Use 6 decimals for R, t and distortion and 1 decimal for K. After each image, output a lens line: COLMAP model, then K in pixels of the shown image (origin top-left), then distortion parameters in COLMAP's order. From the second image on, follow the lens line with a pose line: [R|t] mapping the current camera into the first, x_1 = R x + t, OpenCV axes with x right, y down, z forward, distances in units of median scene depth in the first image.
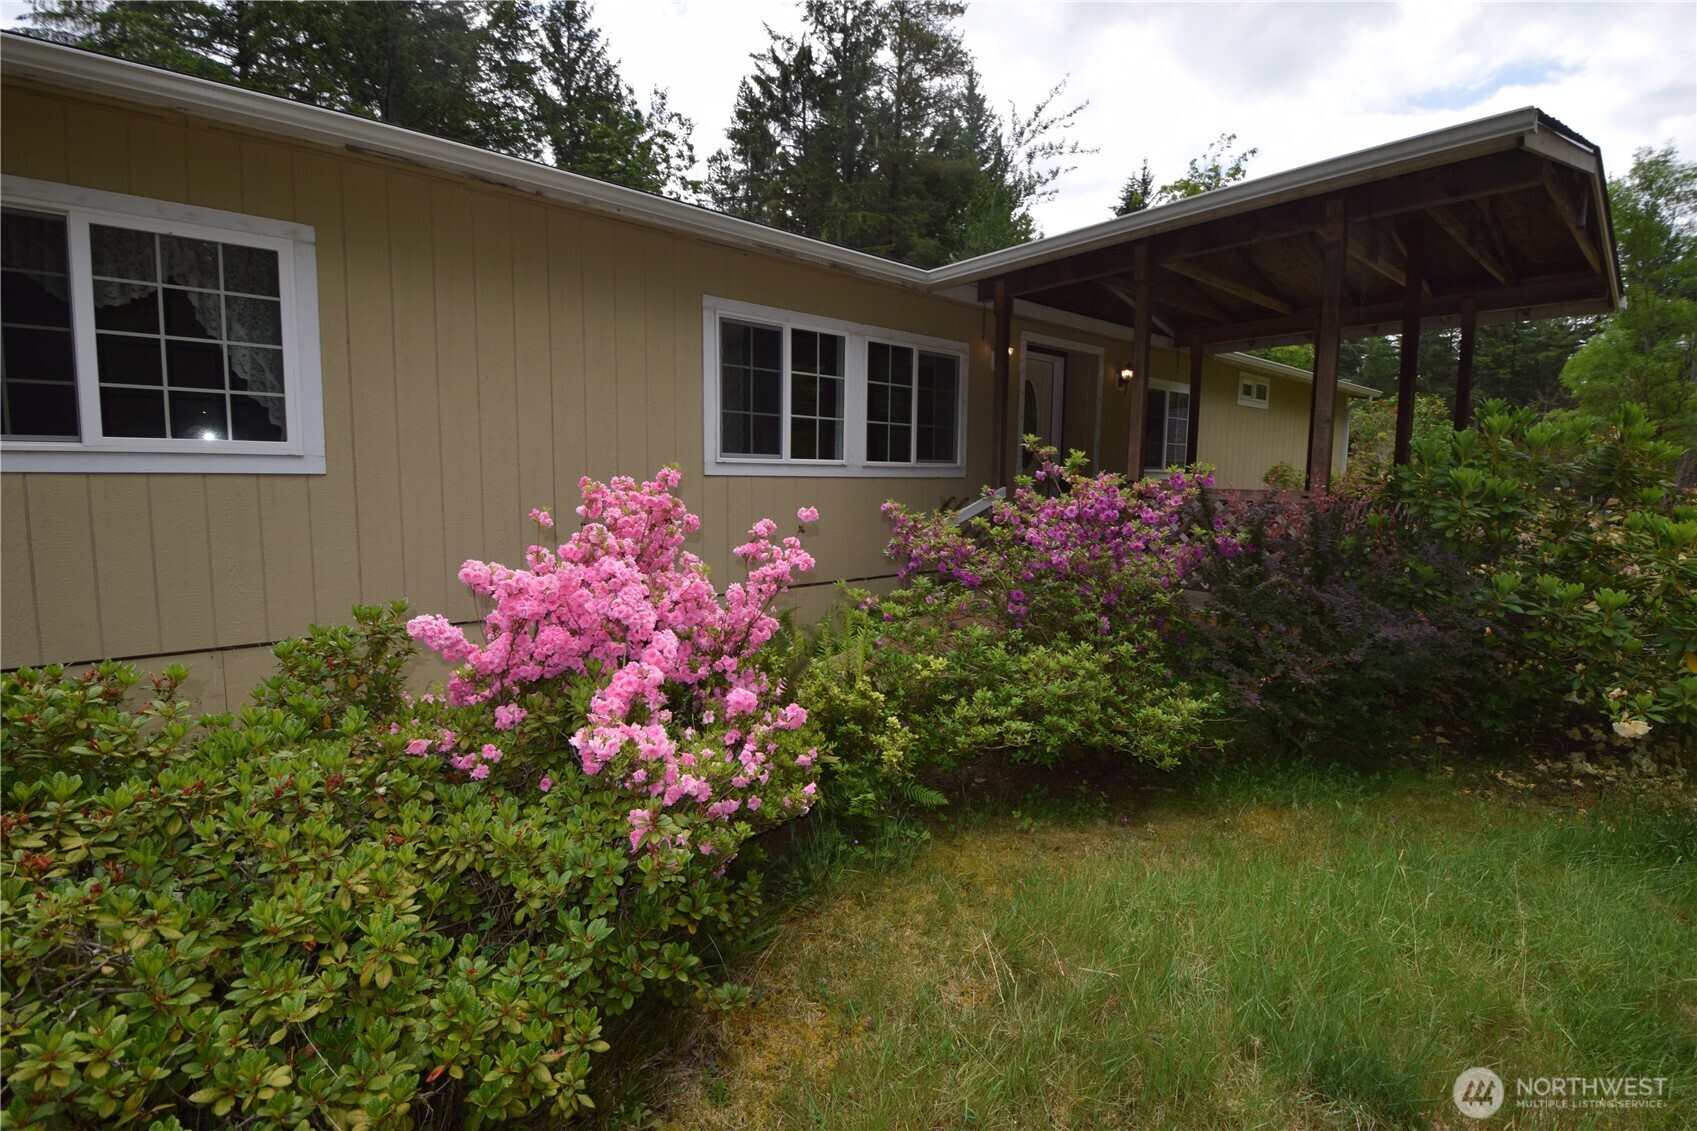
lens RADIAL K [[740.6, 0, 843.7], [0, 740.6, 569.1], [0, 0, 1]] dist [-0.012514, -0.006238]
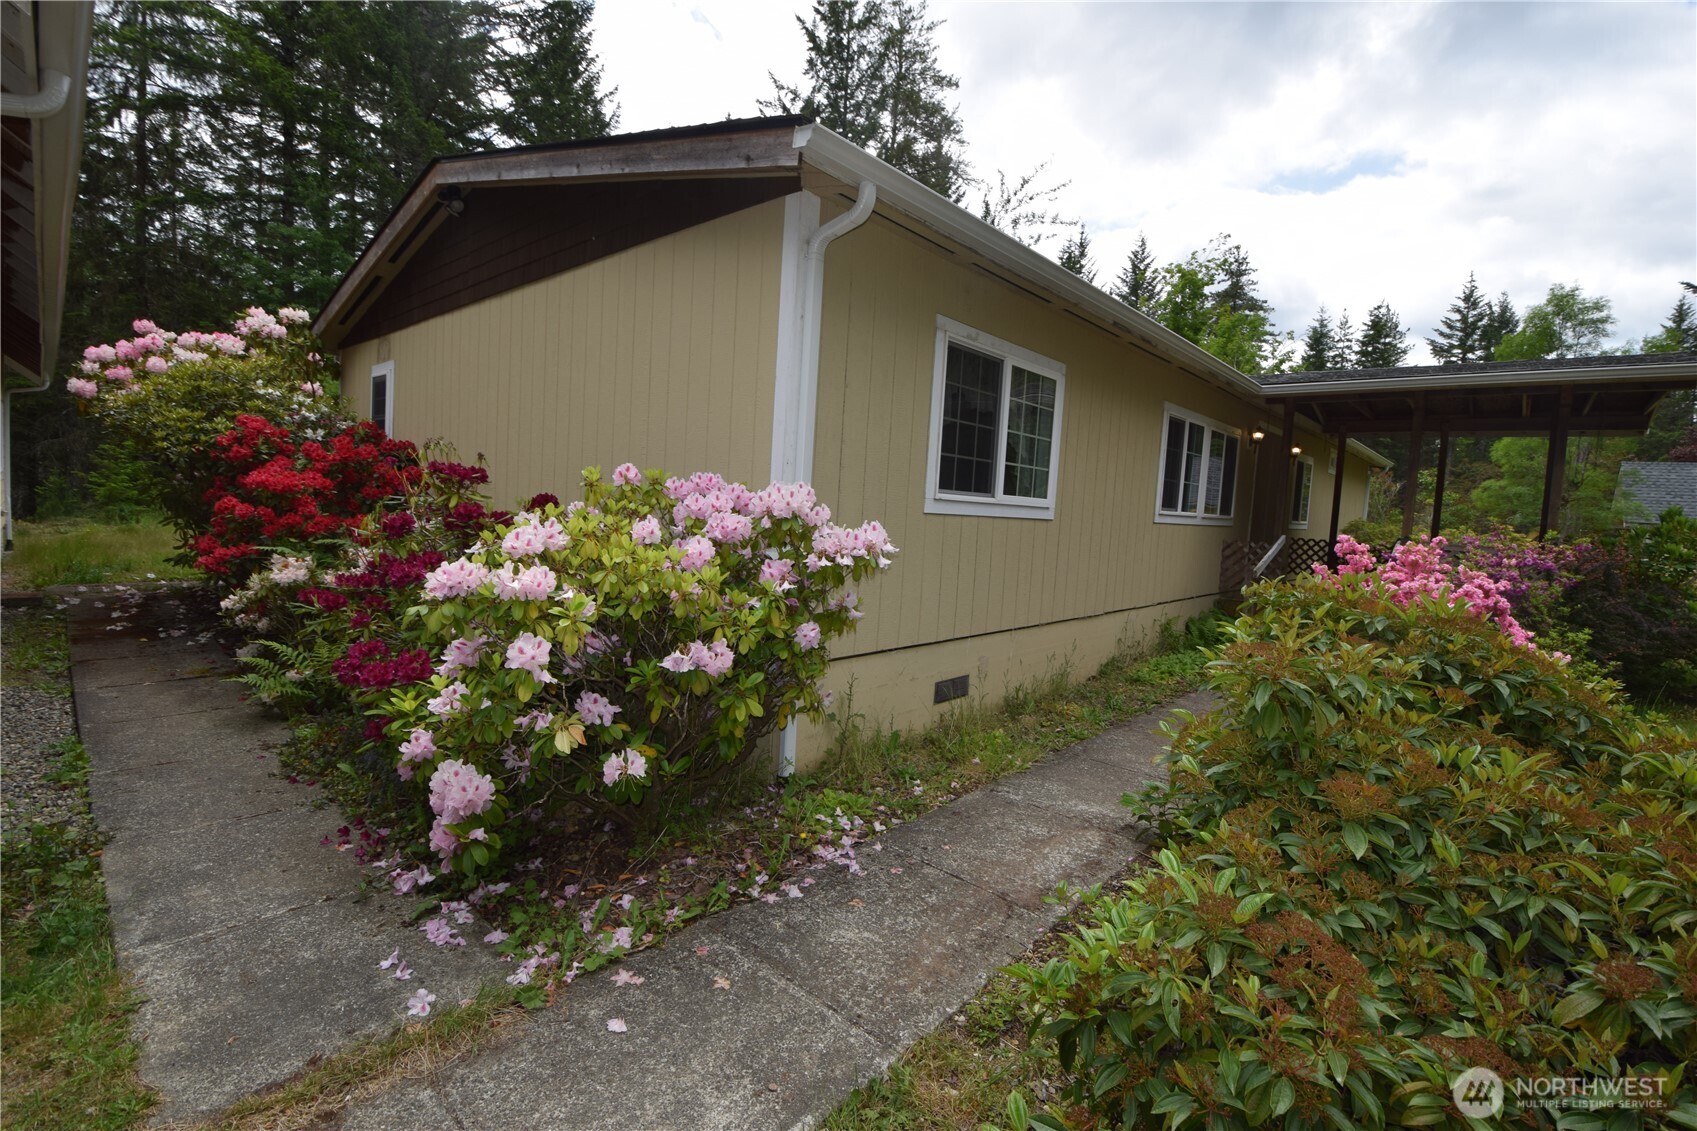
lens RADIAL K [[740.6, 0, 804.8], [0, 740.6, 574.4], [0, 0, 1]] dist [-0.012514, -0.006238]
pose [[0.991984, 0.032706, 0.122060, -0.391778], [-0.030666, 0.999357, -0.018555, 0.008984], [-0.122588, 0.014663, 0.992349, -0.136004]]
